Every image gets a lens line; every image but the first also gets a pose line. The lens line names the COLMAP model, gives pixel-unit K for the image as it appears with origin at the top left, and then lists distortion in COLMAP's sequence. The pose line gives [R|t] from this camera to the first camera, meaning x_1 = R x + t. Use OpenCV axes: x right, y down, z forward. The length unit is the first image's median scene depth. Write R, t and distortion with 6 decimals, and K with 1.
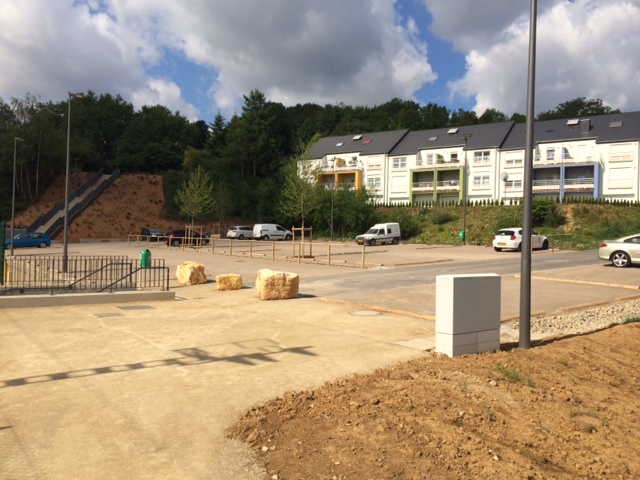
lens RADIAL K [[548.4, 0, 320.0], [0, 548.4, 240.0], [0, 0, 1]] dist [0.089970, -0.107963]
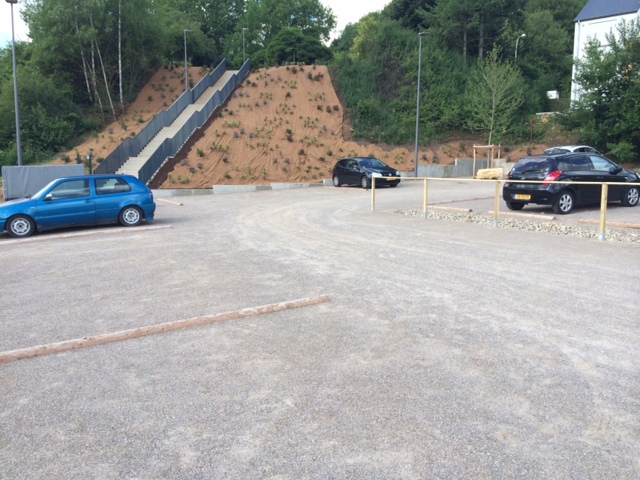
lens RADIAL K [[548.4, 0, 320.0], [0, 548.4, 240.0], [0, 0, 1]] dist [0.089970, -0.107963]
pose [[0.988217, -0.001609, -0.153051, -0.229893], [0.020087, 0.992659, 0.119265, -0.007521], [0.151736, -0.120934, 0.980995, 0.472473]]
